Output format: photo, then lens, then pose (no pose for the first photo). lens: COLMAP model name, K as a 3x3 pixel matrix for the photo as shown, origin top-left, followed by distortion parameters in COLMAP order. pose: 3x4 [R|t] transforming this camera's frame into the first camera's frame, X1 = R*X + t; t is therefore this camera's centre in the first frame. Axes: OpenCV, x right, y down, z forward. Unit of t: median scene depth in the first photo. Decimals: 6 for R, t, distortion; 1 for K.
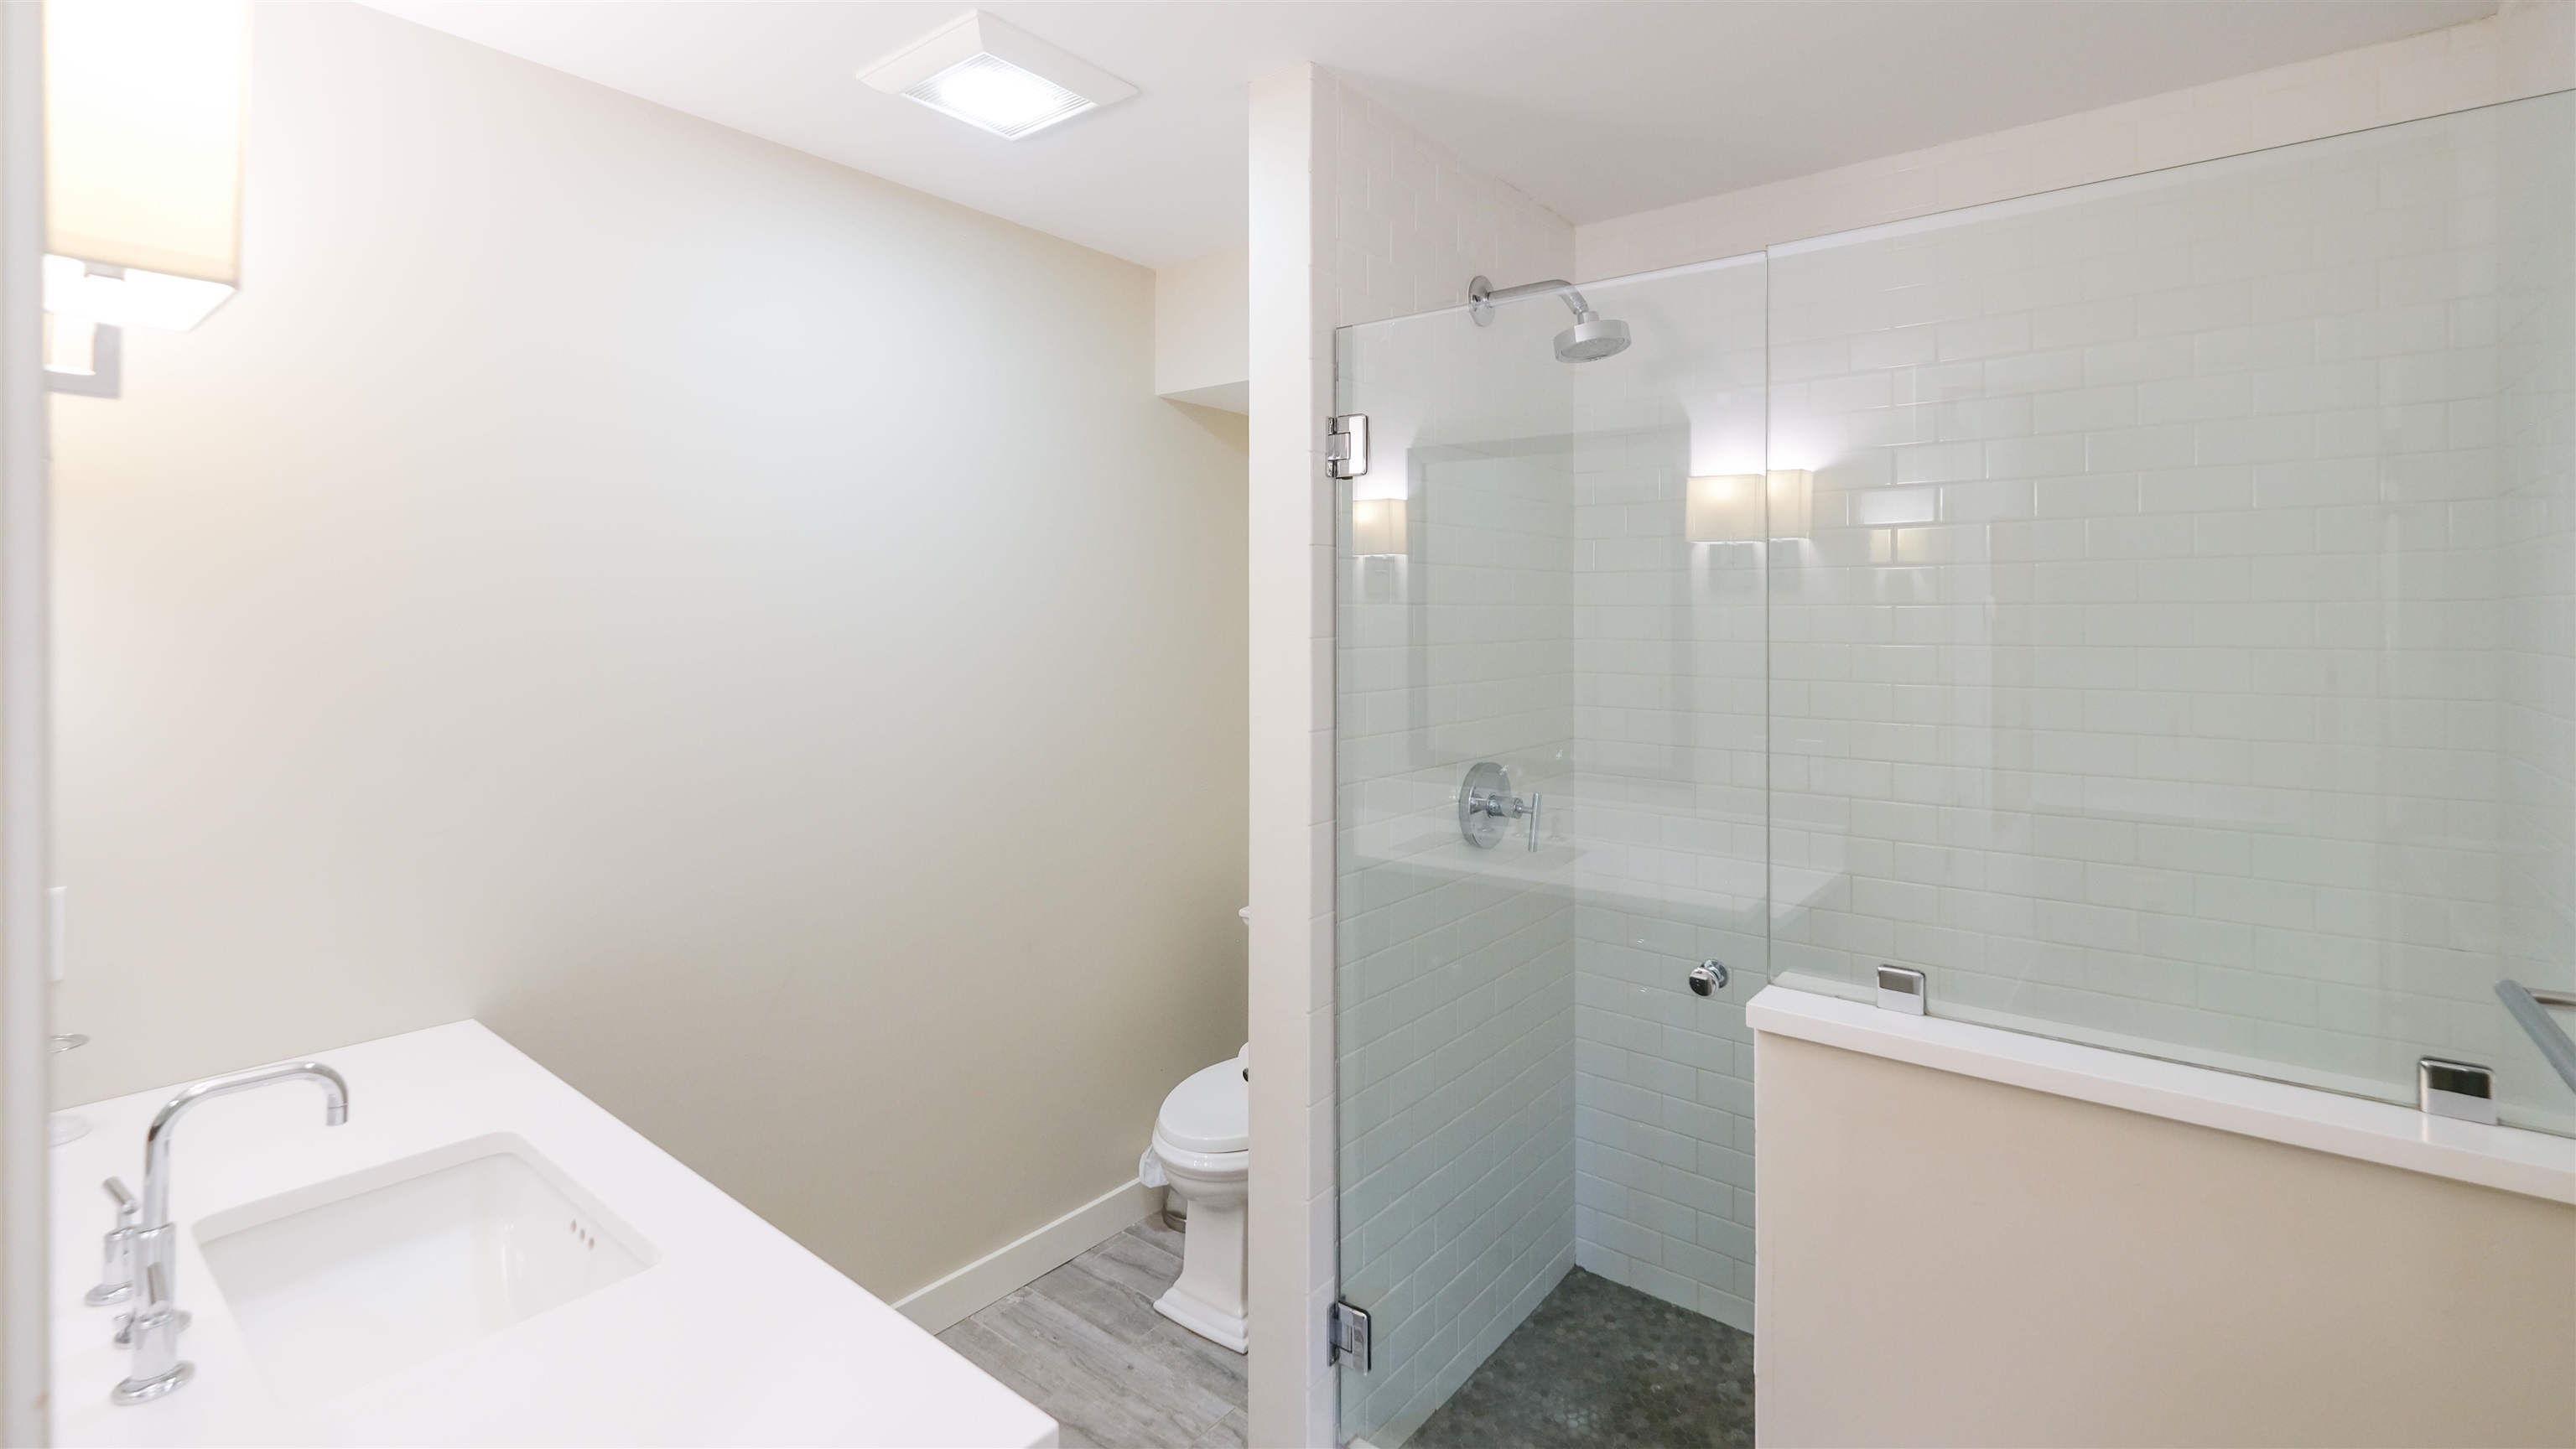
lens RADIAL K [[1143.7, 0, 1294.5], [0, 1143.7, 598.2], [0, 0, 1]] dist [0.001063, 0.000096]
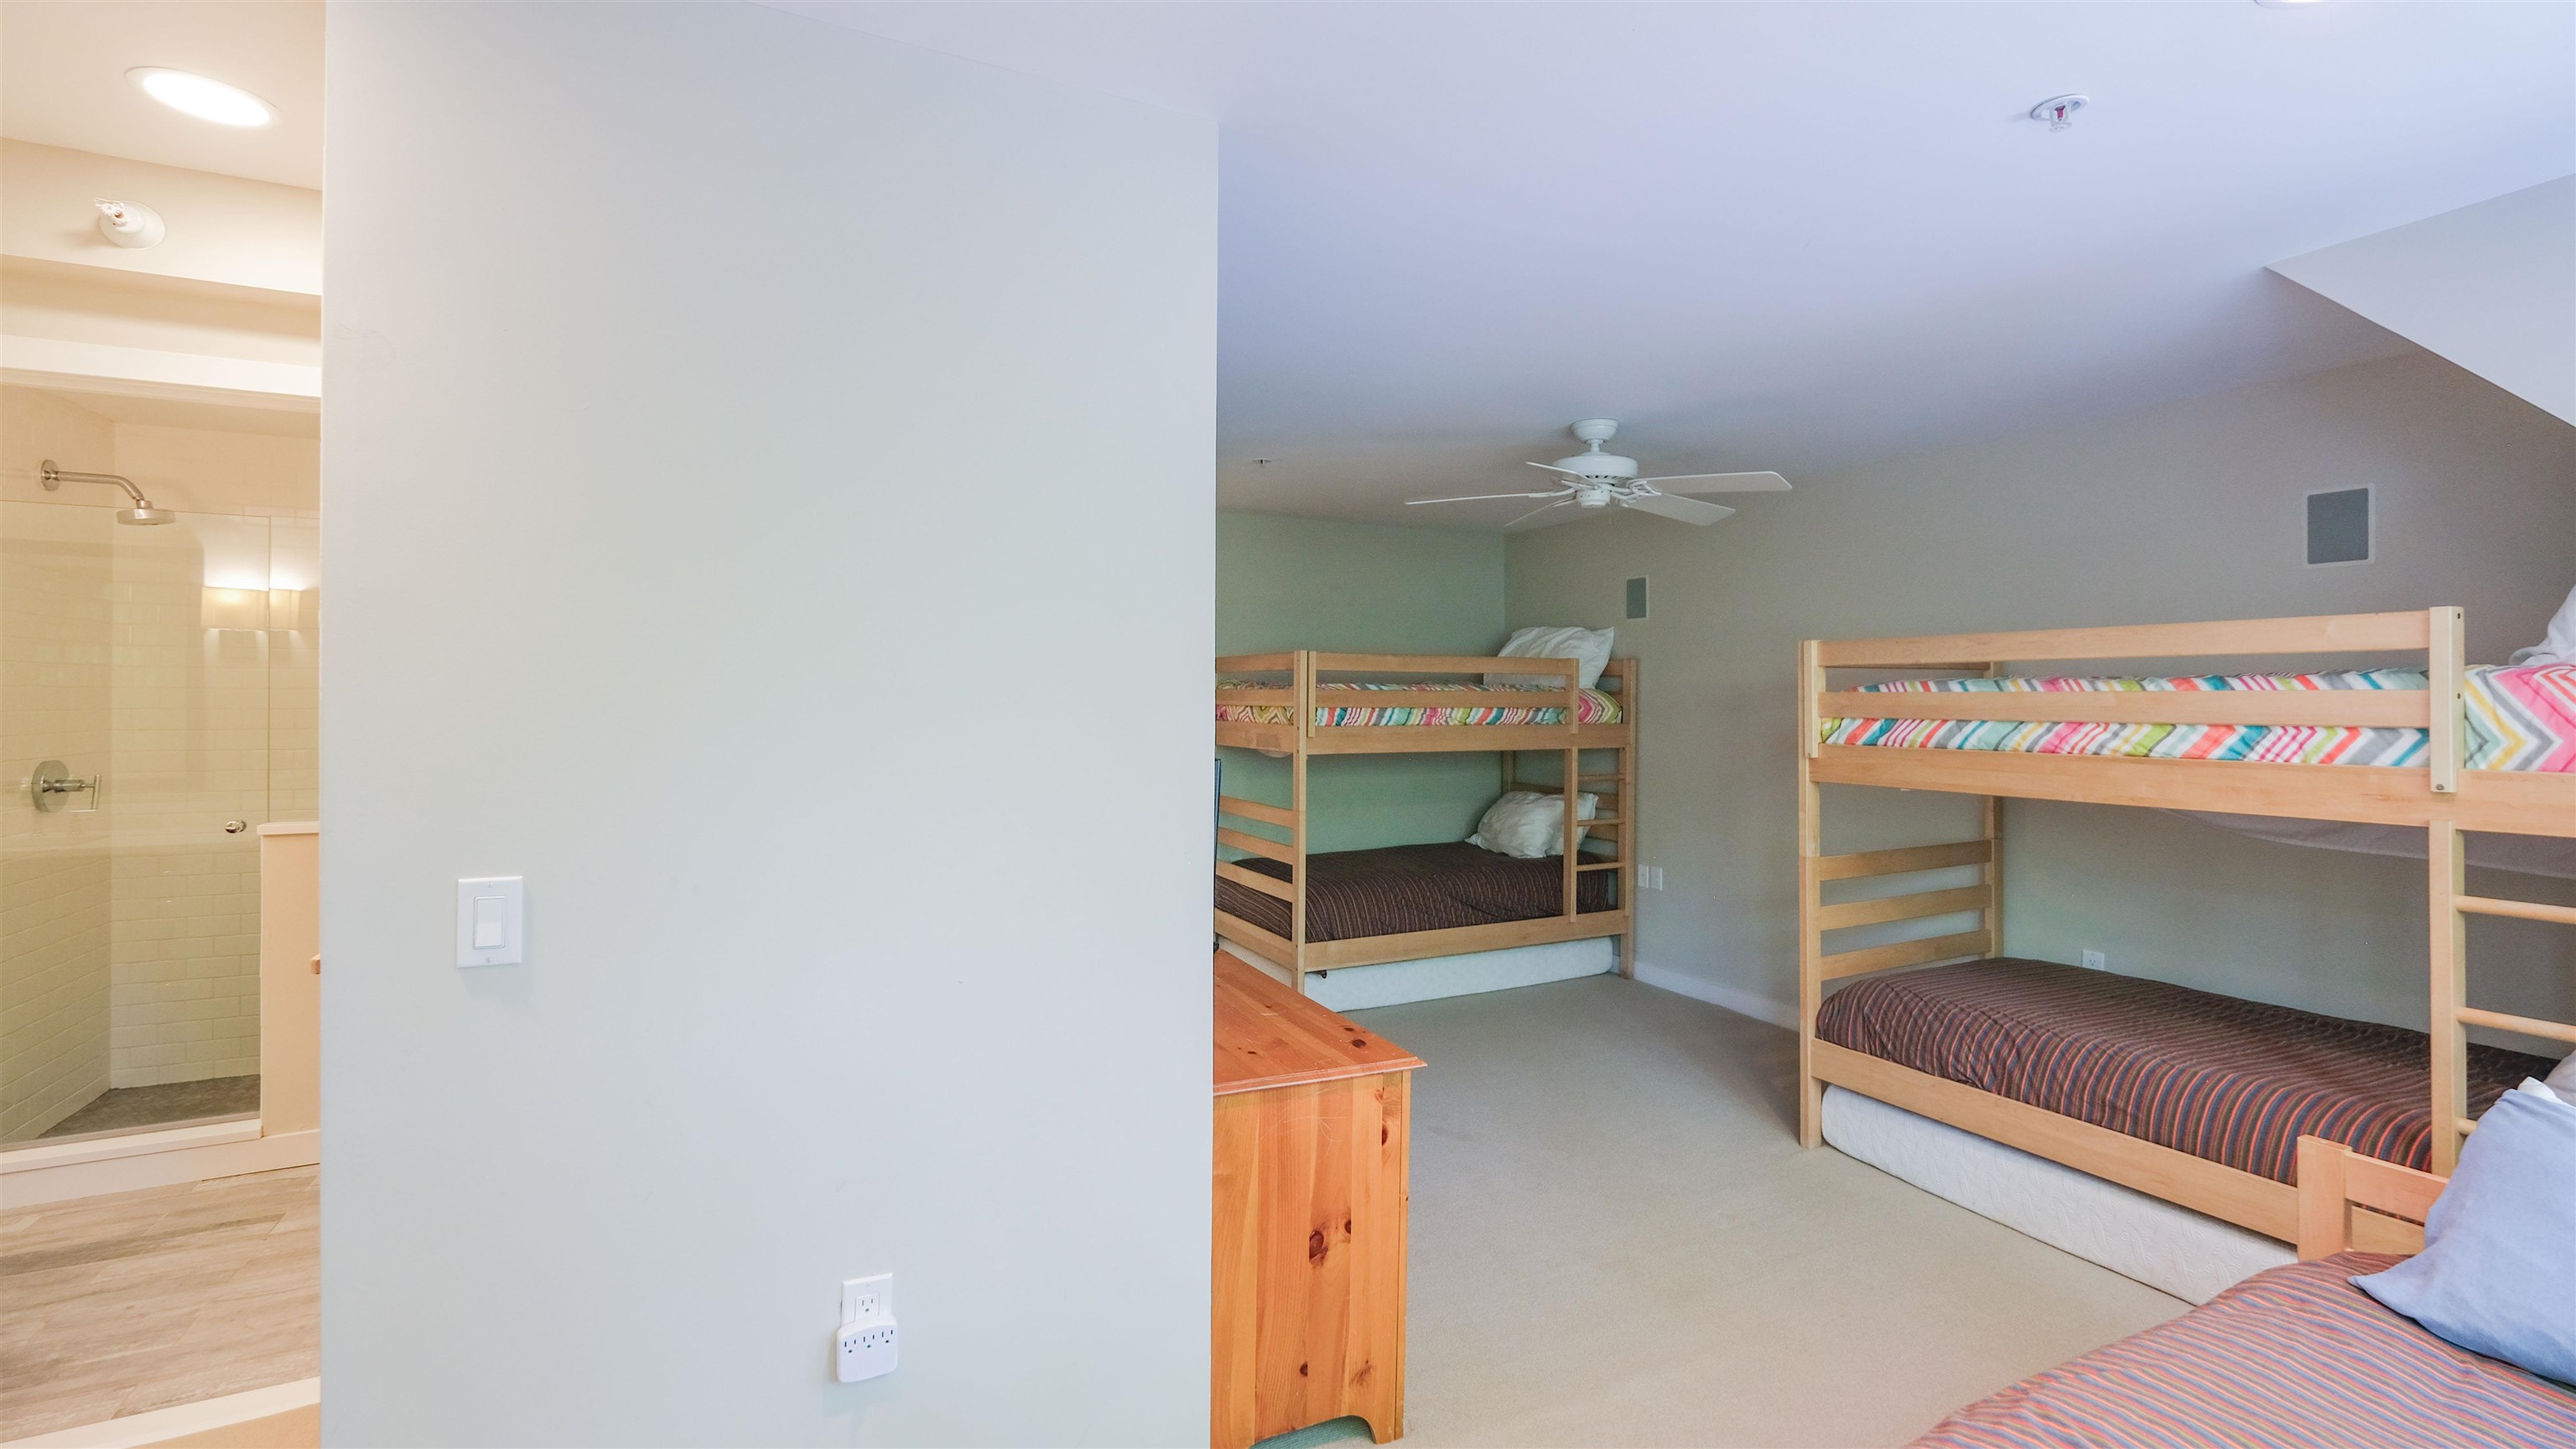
lens RADIAL K [[1134.6, 0, 1292.8], [0, 1134.6, 690.6], [0, 0, 1]] dist [0.001153, 0.000171]
pose [[0.425984, 0.003843, 0.904723, -0.474418], [-0.011535, 0.999933, 0.001184, 0.018674], [-0.904657, -0.010940, 0.425999, -1.122928]]
